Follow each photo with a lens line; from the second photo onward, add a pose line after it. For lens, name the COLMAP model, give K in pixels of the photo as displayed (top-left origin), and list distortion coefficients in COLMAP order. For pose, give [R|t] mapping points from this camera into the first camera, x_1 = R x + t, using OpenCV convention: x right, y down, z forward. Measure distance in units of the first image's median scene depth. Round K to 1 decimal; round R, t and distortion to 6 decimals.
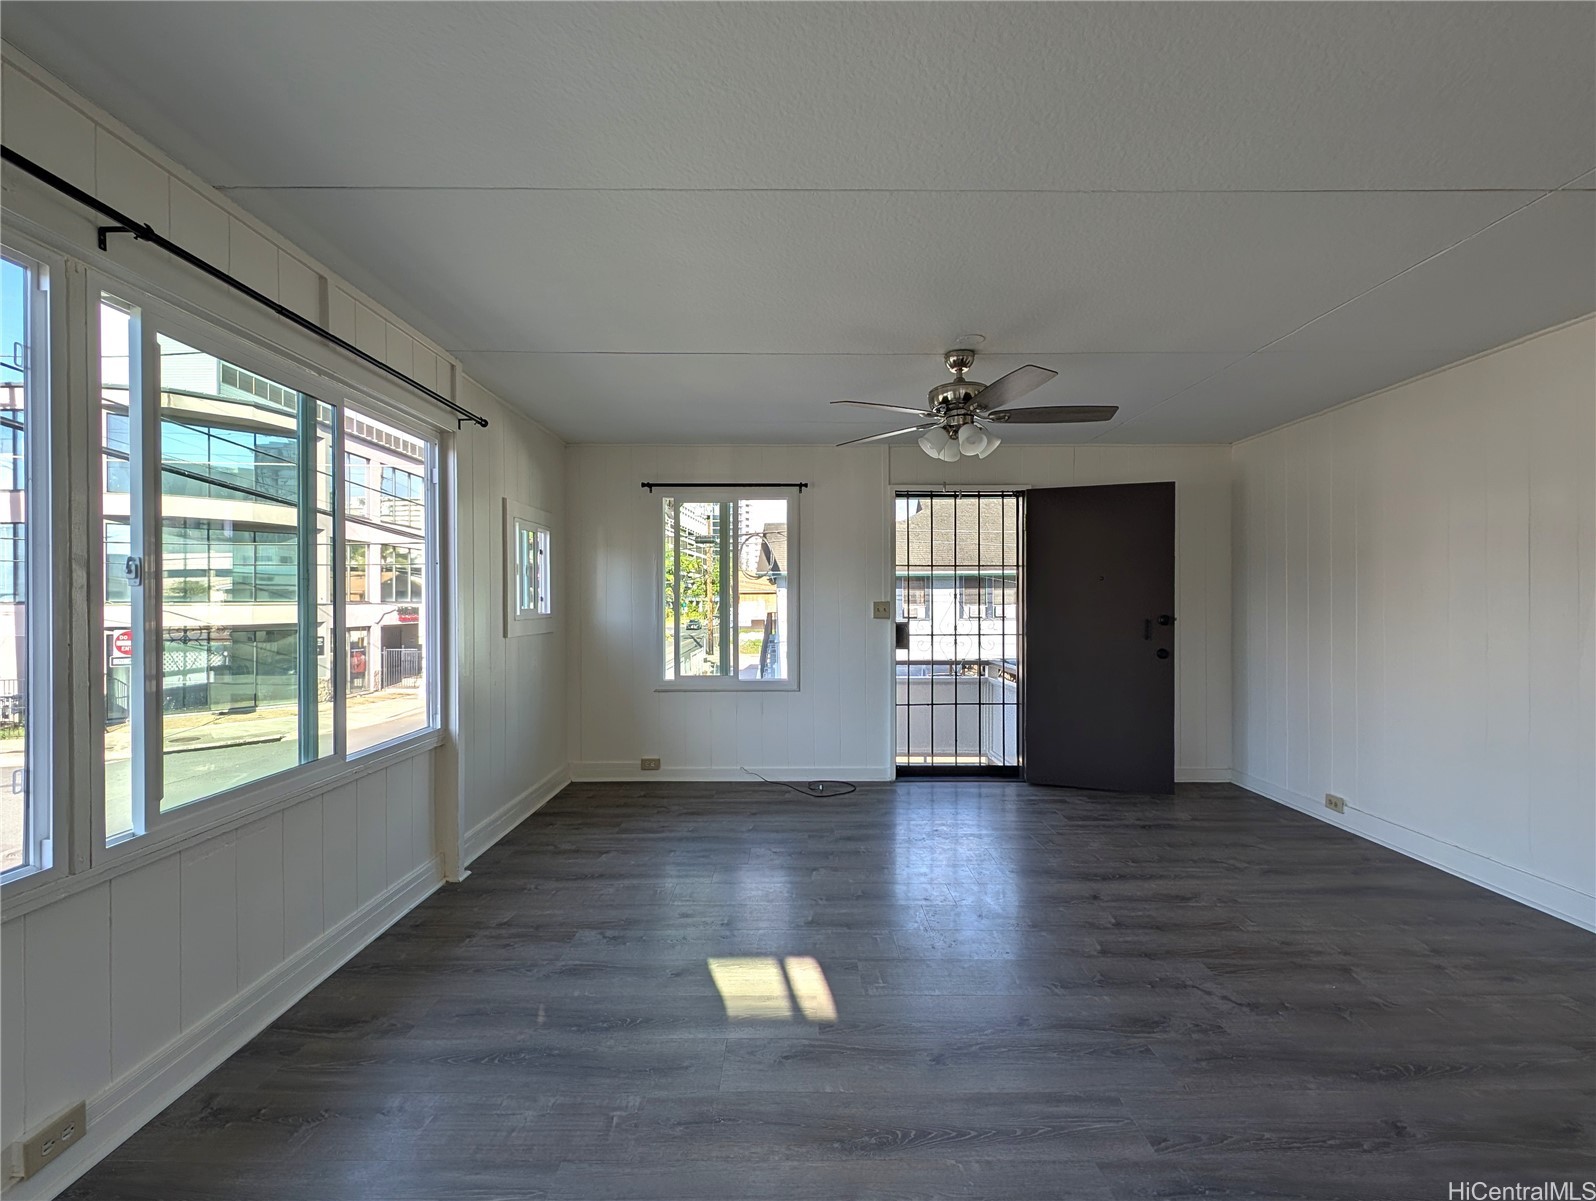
lens RADIAL K [[665.5, 0, 799.4], [0, 665.5, 605.7], [0, 0, 1]] dist [-0.000878, -0.001139]
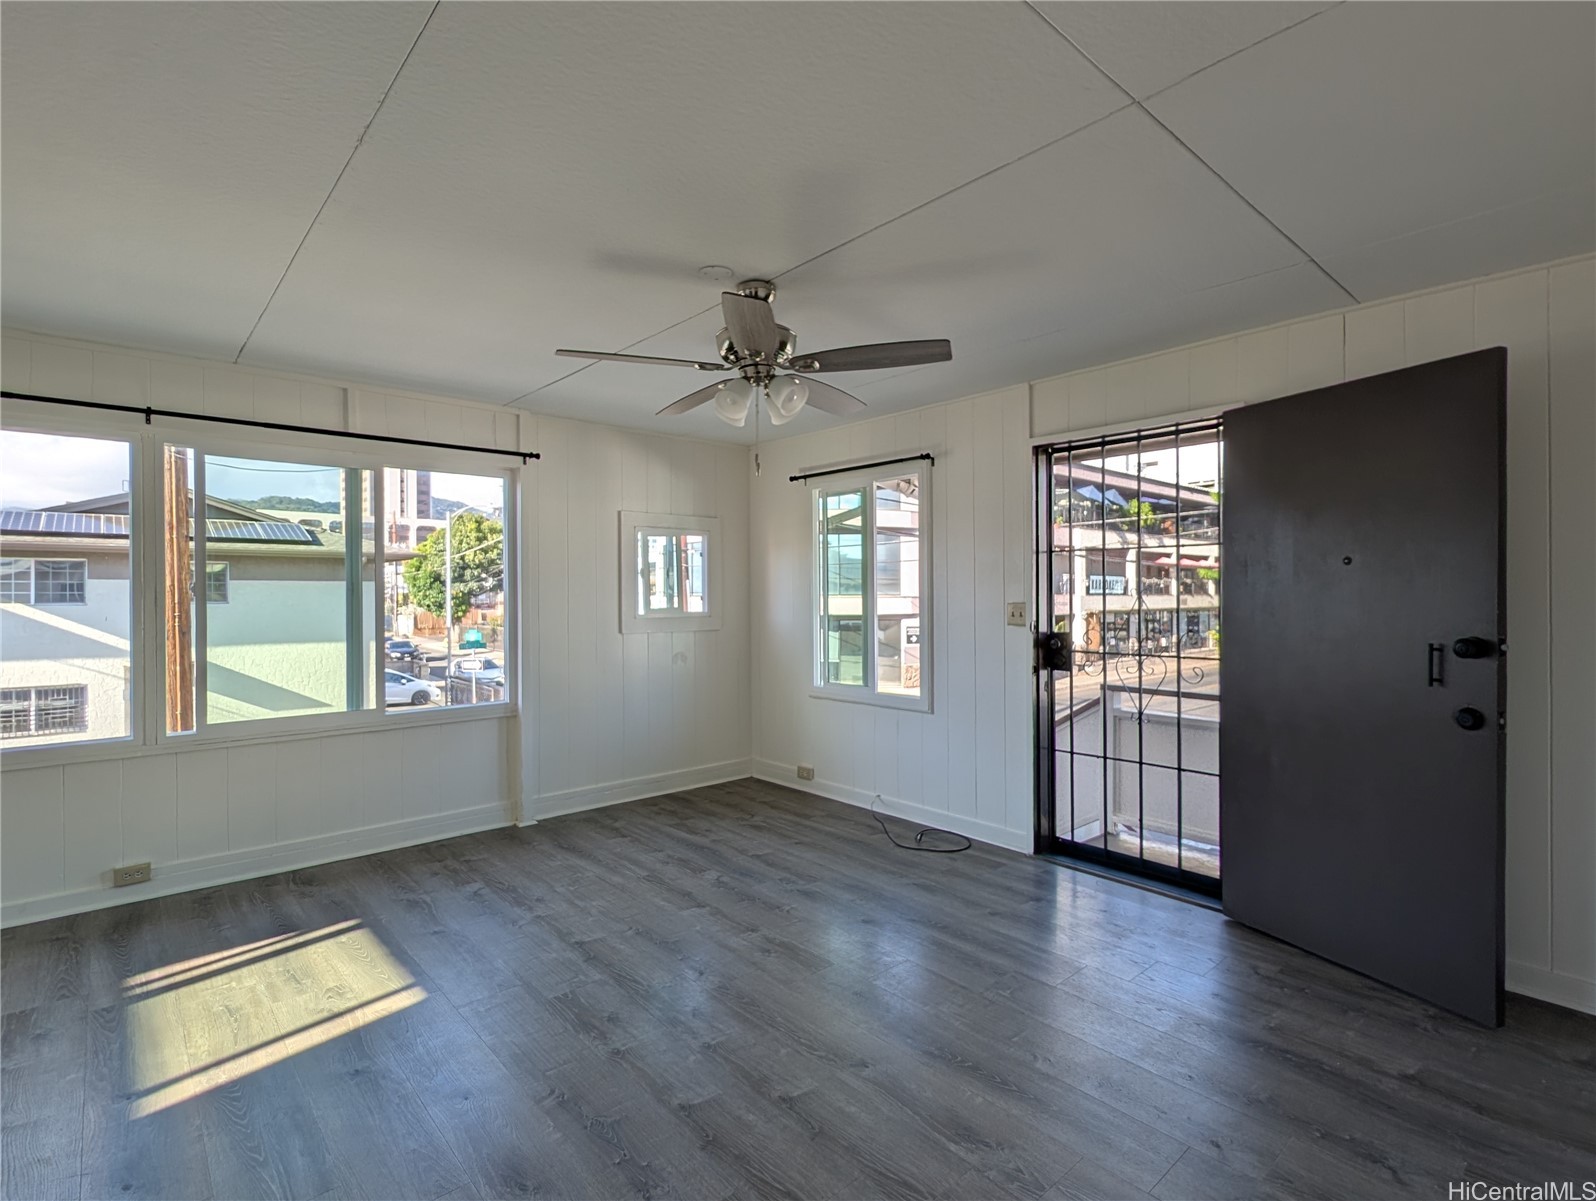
lens RADIAL K [[753.5, 0, 798.6], [0, 753.5, 599.3], [0, 0, 1]] dist [-0.000380, 0.001298]
pose [[0.680775, 0.003753, -0.732483, 0.608109], [-0.002123, 0.999993, 0.003150, -0.012925], [0.732489, -0.000590, 0.680778, 0.292356]]
